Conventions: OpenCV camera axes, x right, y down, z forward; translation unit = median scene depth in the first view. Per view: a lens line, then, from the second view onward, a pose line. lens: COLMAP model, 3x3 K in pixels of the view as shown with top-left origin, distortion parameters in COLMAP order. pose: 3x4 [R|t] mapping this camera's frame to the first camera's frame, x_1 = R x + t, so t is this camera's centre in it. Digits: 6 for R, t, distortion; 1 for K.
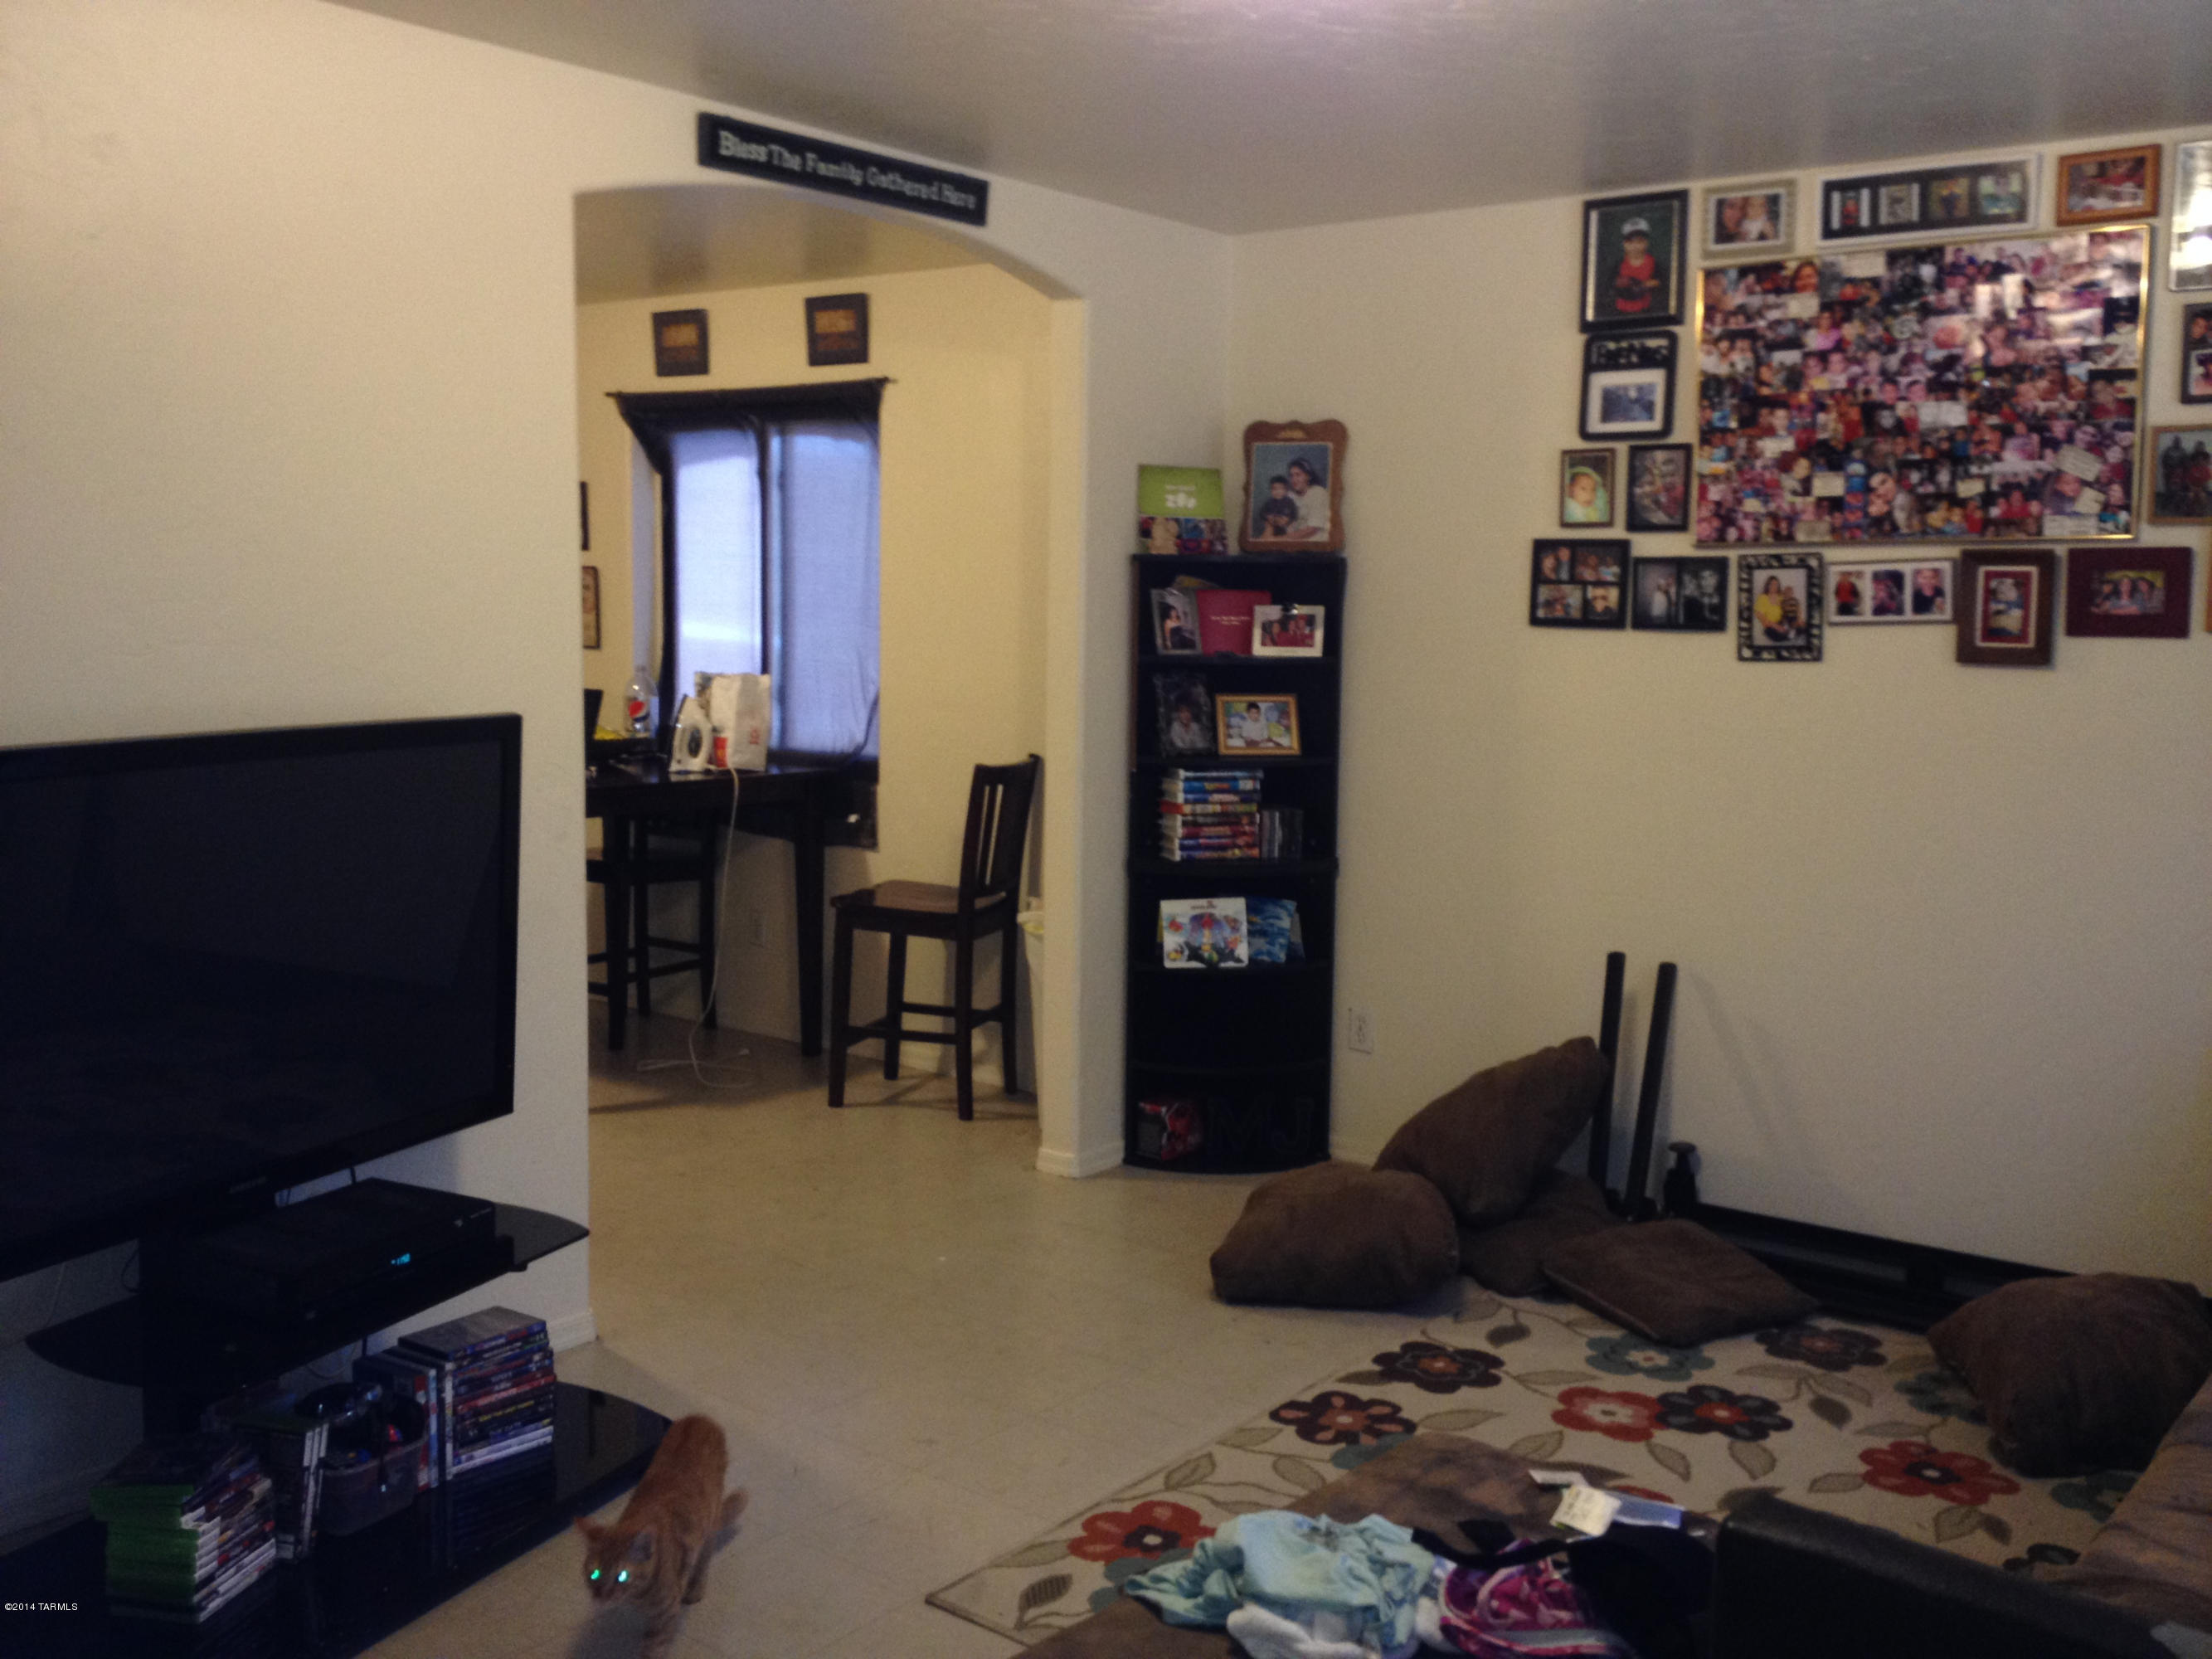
lens RADIAL K [[2055.2, 0, 1106.9], [0, 2055.2, 821.4], [0, 0, 1]] dist [0.113414, -0.228250]
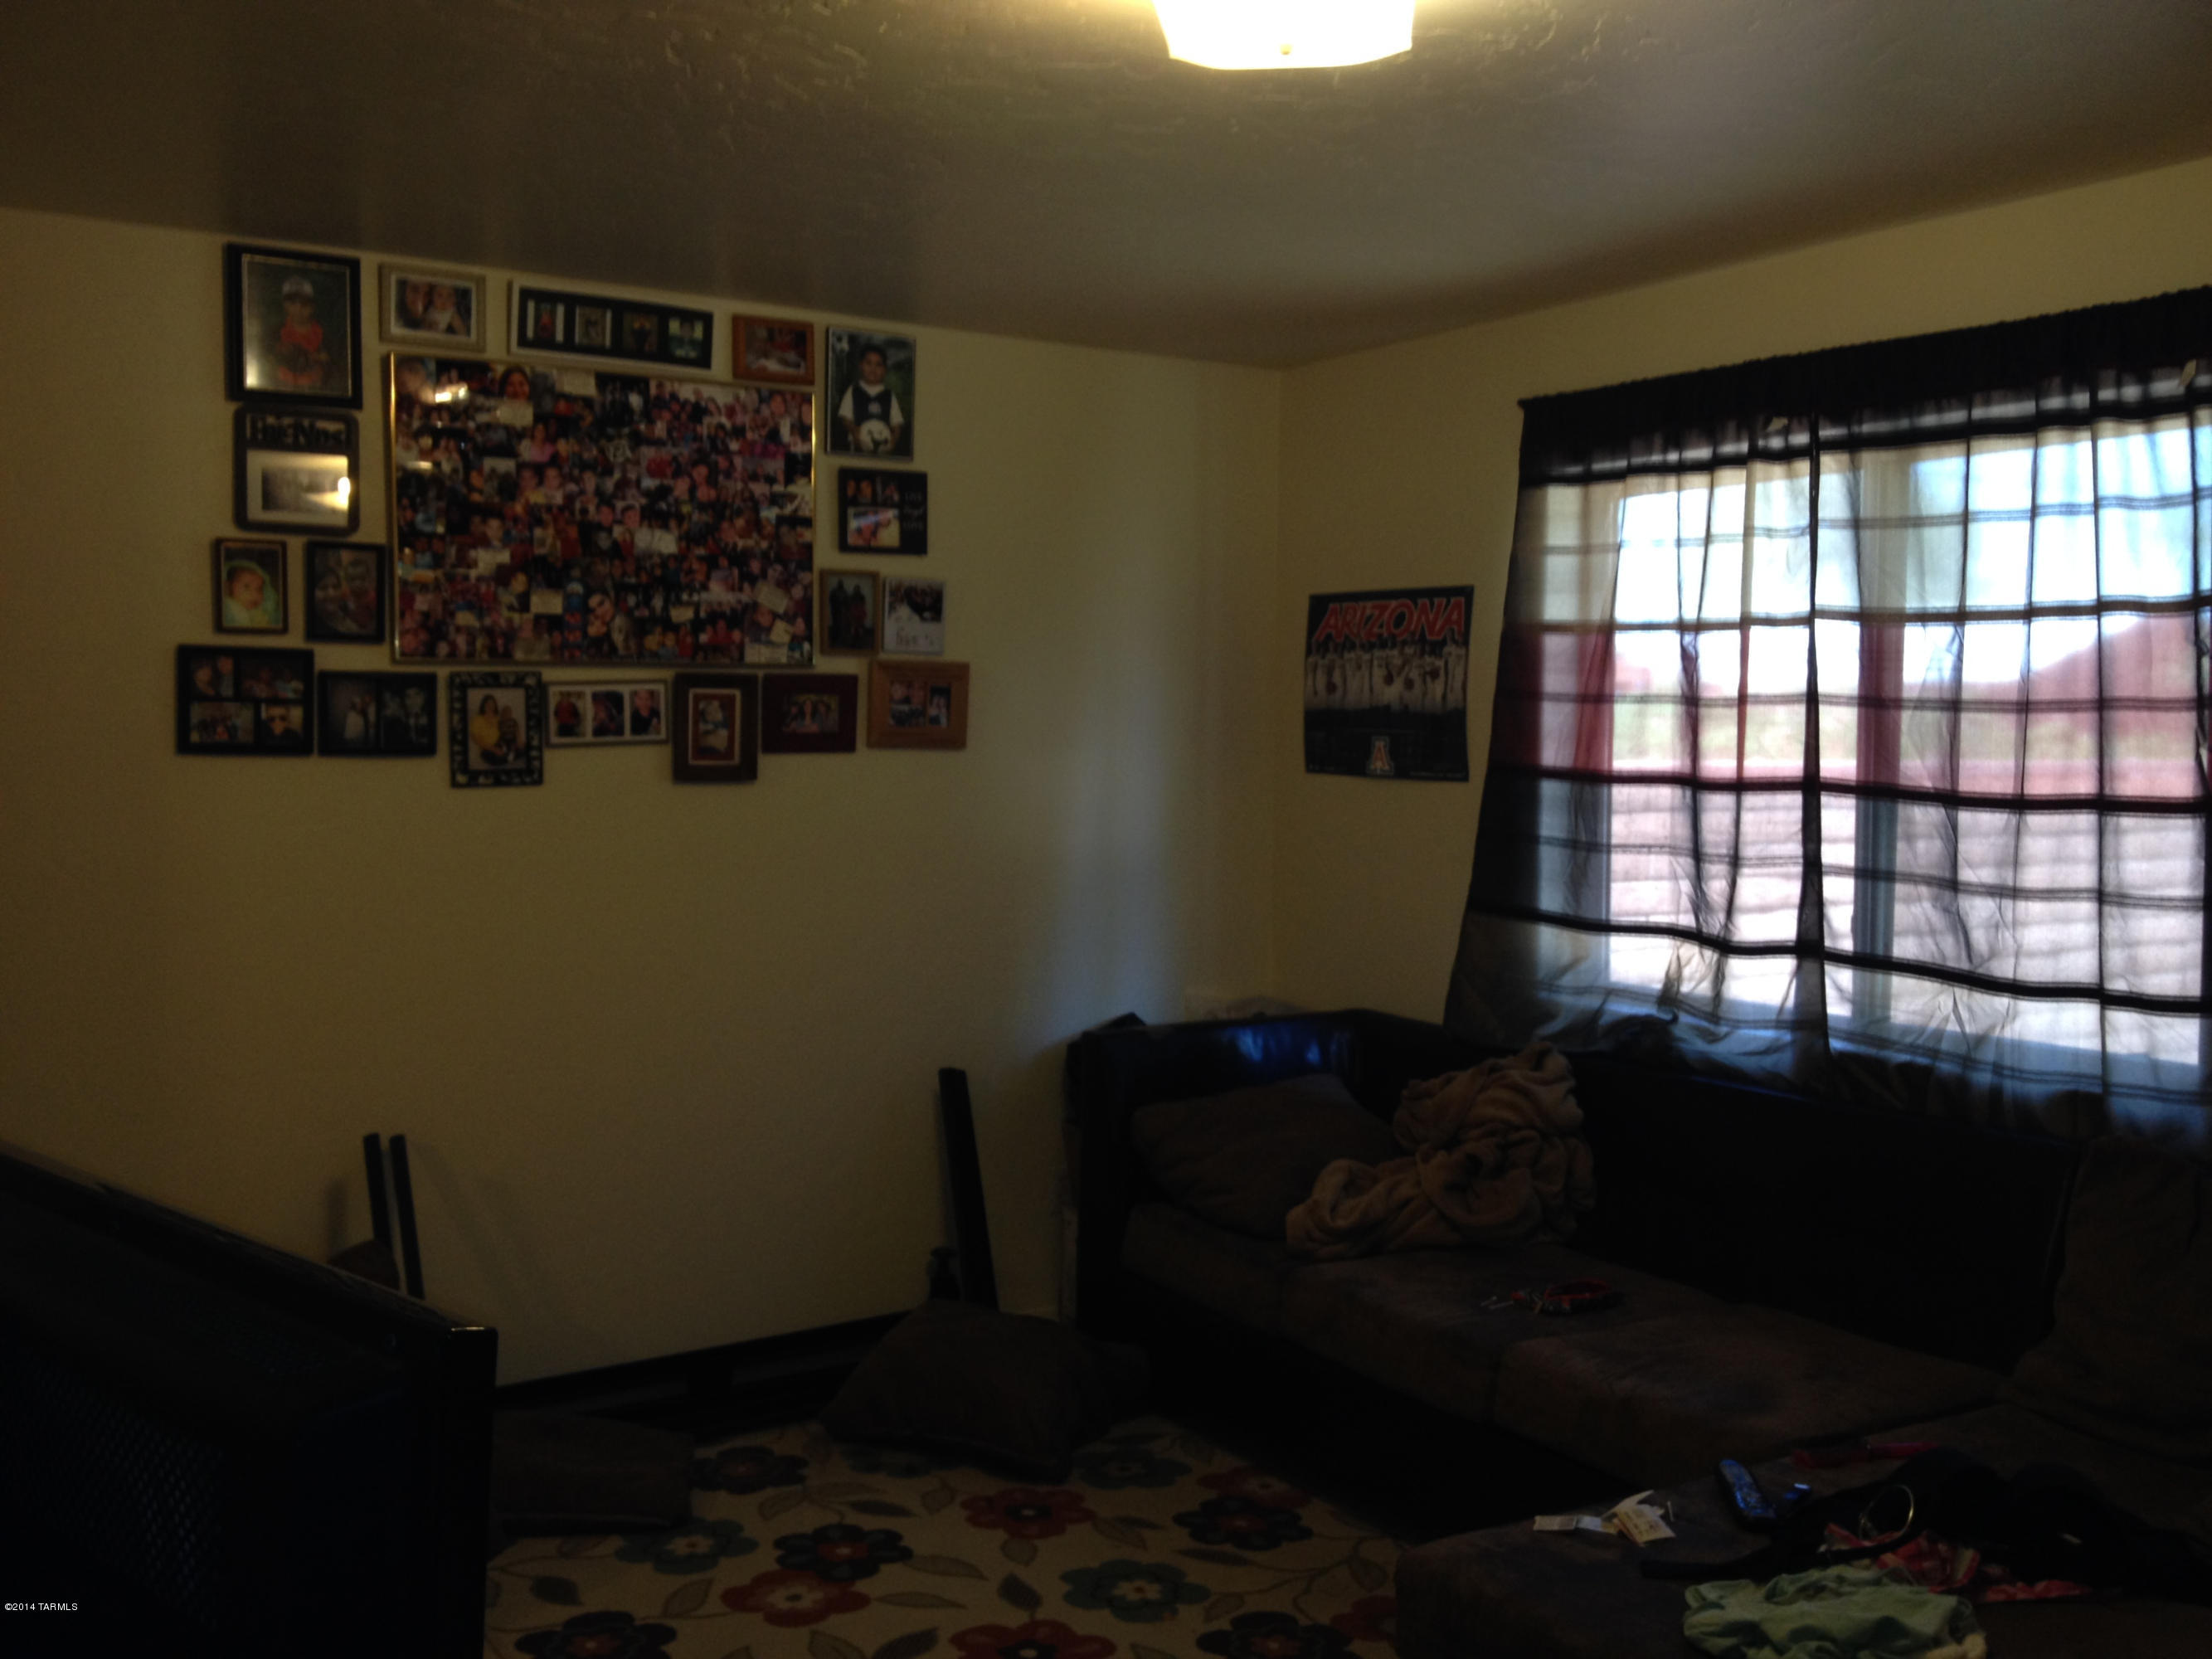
lens RADIAL K [[2055.2, 0, 1106.9], [0, 2055.2, 821.4], [0, 0, 1]] dist [0.113414, -0.228250]
pose [[0.333840, -0.055456, 0.940997, -0.484660], [0.101228, 0.994604, 0.022702, -0.057308], [-0.937179, 0.087677, 0.337653, 0.448866]]
